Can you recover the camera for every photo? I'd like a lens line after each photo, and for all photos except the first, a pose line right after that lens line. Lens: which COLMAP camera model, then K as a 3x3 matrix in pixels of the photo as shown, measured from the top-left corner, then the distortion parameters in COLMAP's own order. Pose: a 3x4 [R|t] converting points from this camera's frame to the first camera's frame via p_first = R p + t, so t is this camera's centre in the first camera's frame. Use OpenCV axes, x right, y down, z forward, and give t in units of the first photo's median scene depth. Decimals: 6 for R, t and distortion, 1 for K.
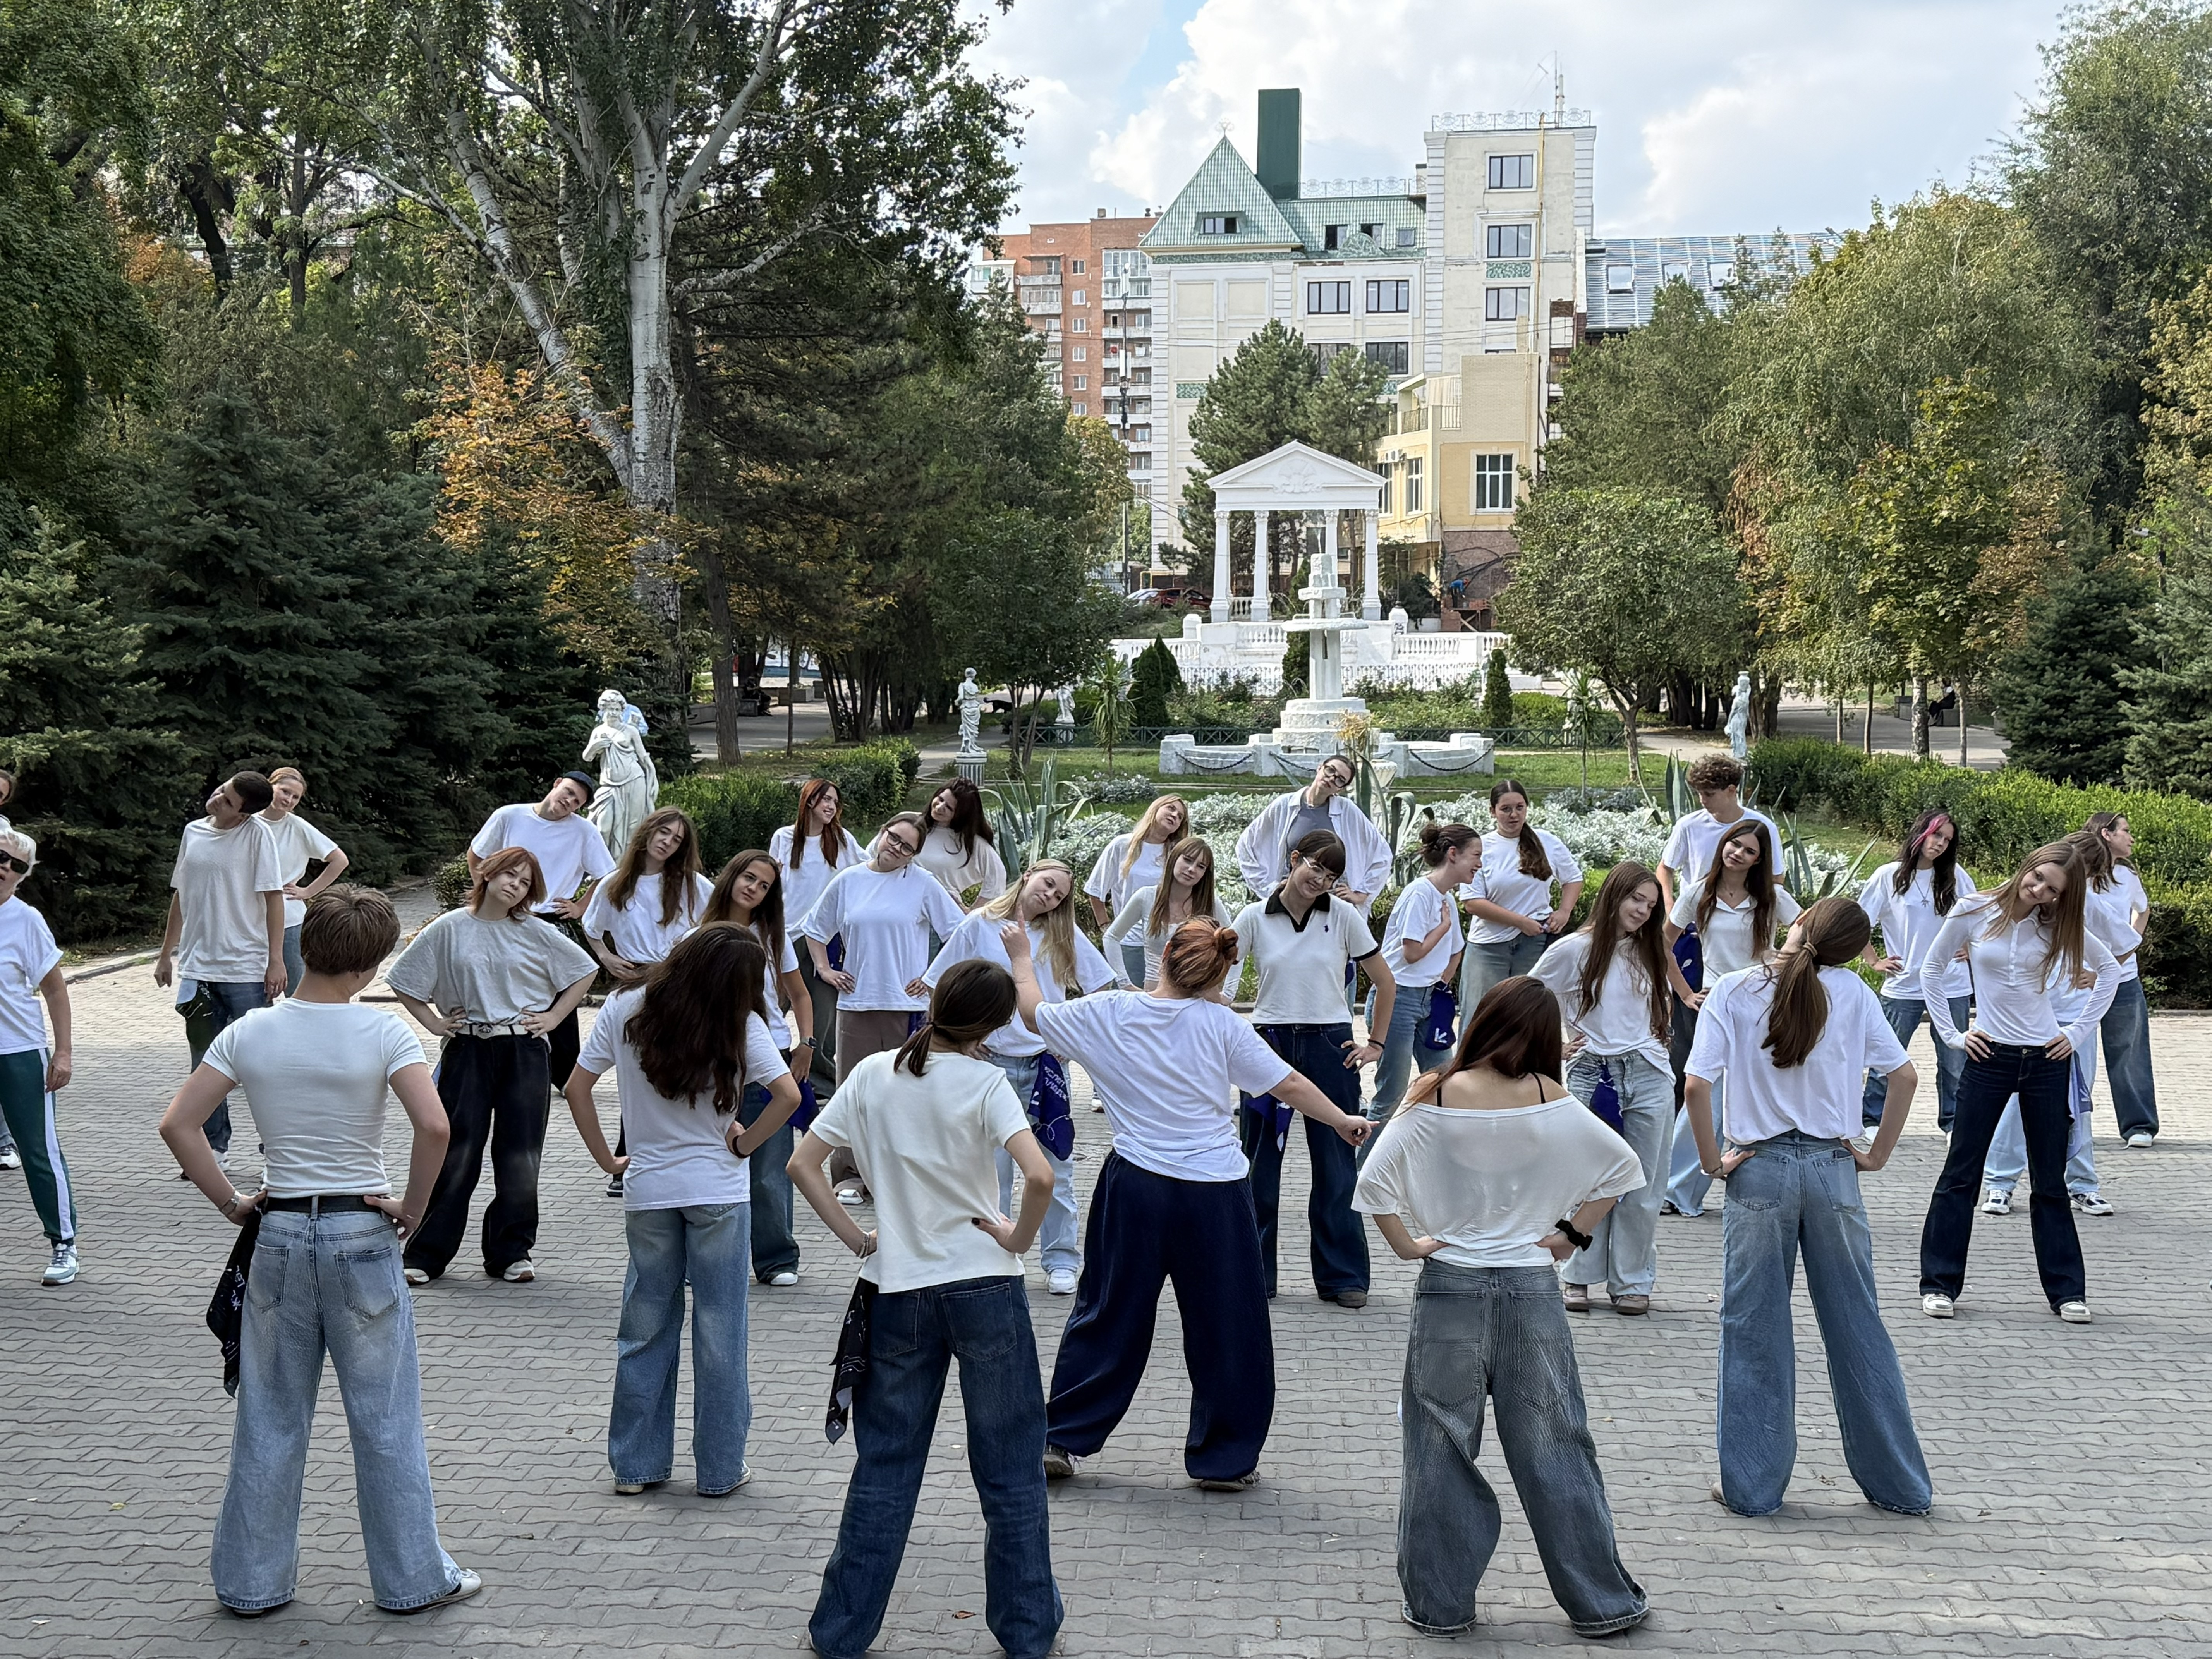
lens RADIAL K [[2961.5, 0, 1107.0], [0, 2961.5, 829.7], [0, 0, 1]] dist [0.124503, 0.000000]
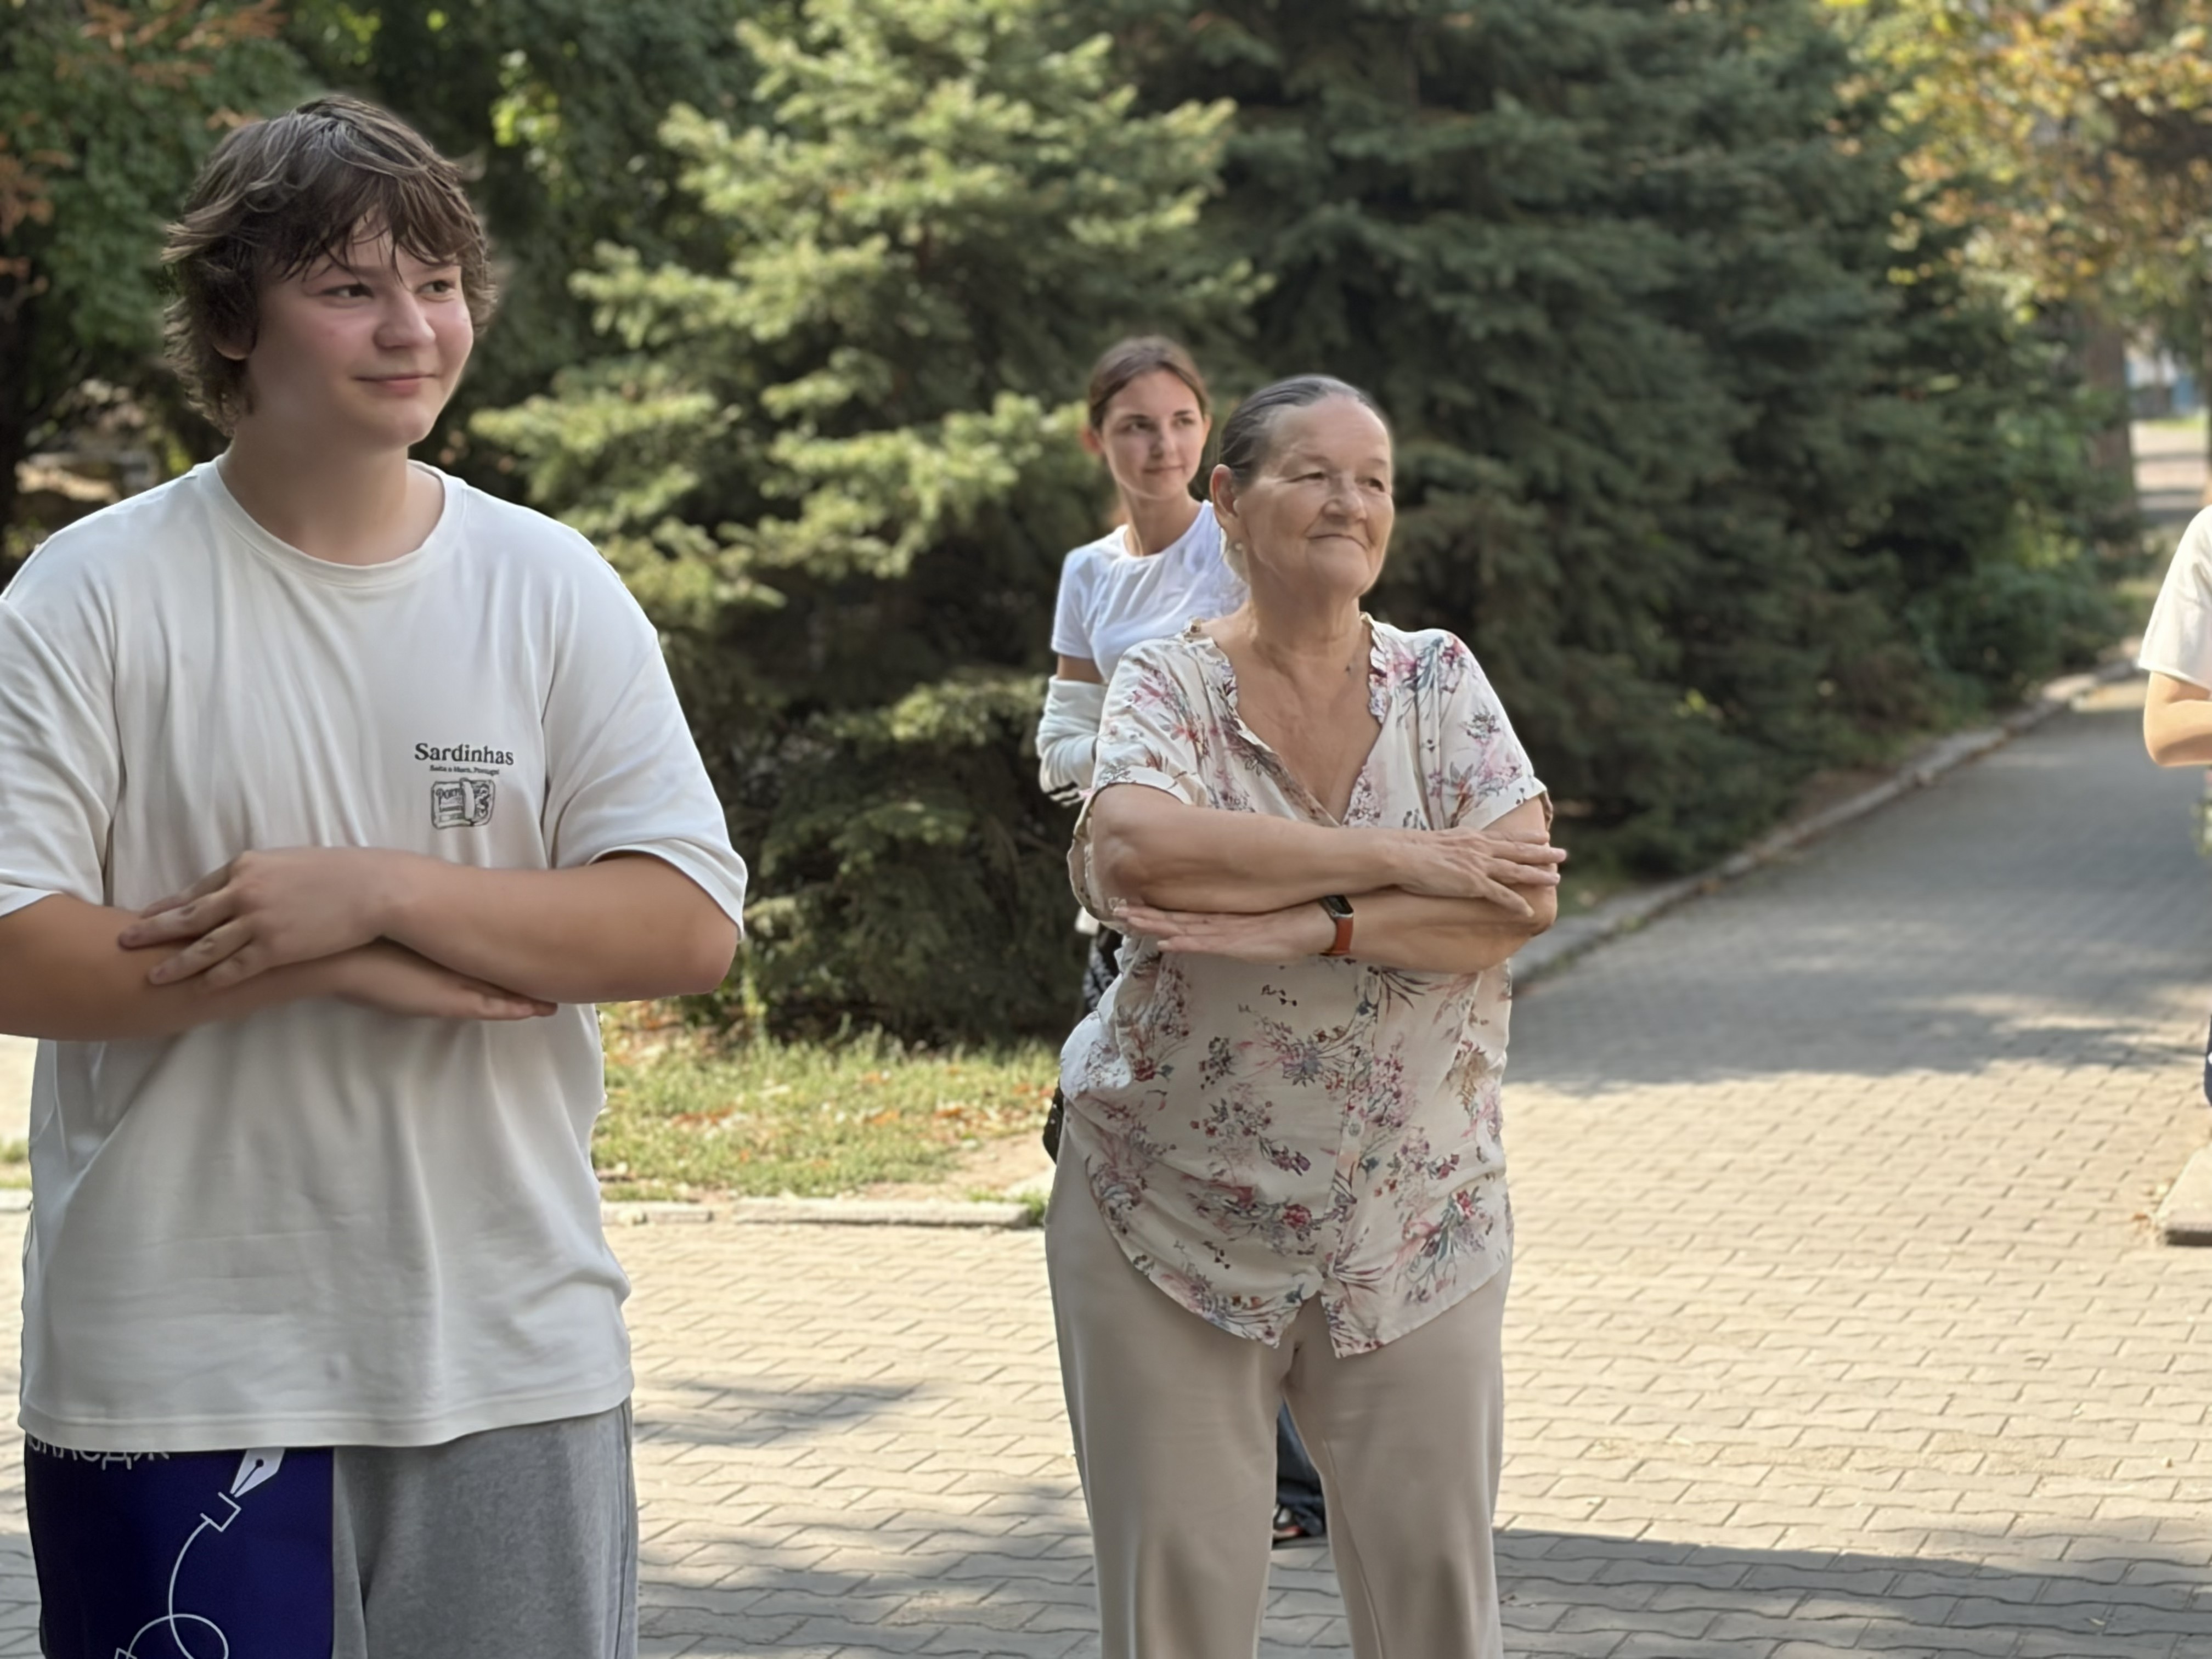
lens RADIAL K [[5351.5, 0, 1105.9], [0, 5351.5, 829.3], [0, 0, 1]] dist [0.033874, 0.000000]
pose [[0.968687, -0.027549, -0.246750, -0.161887], [0.031929, 0.999395, 0.013766, 0.005313], [0.246222, -0.021214, 0.968981, 0.350164]]
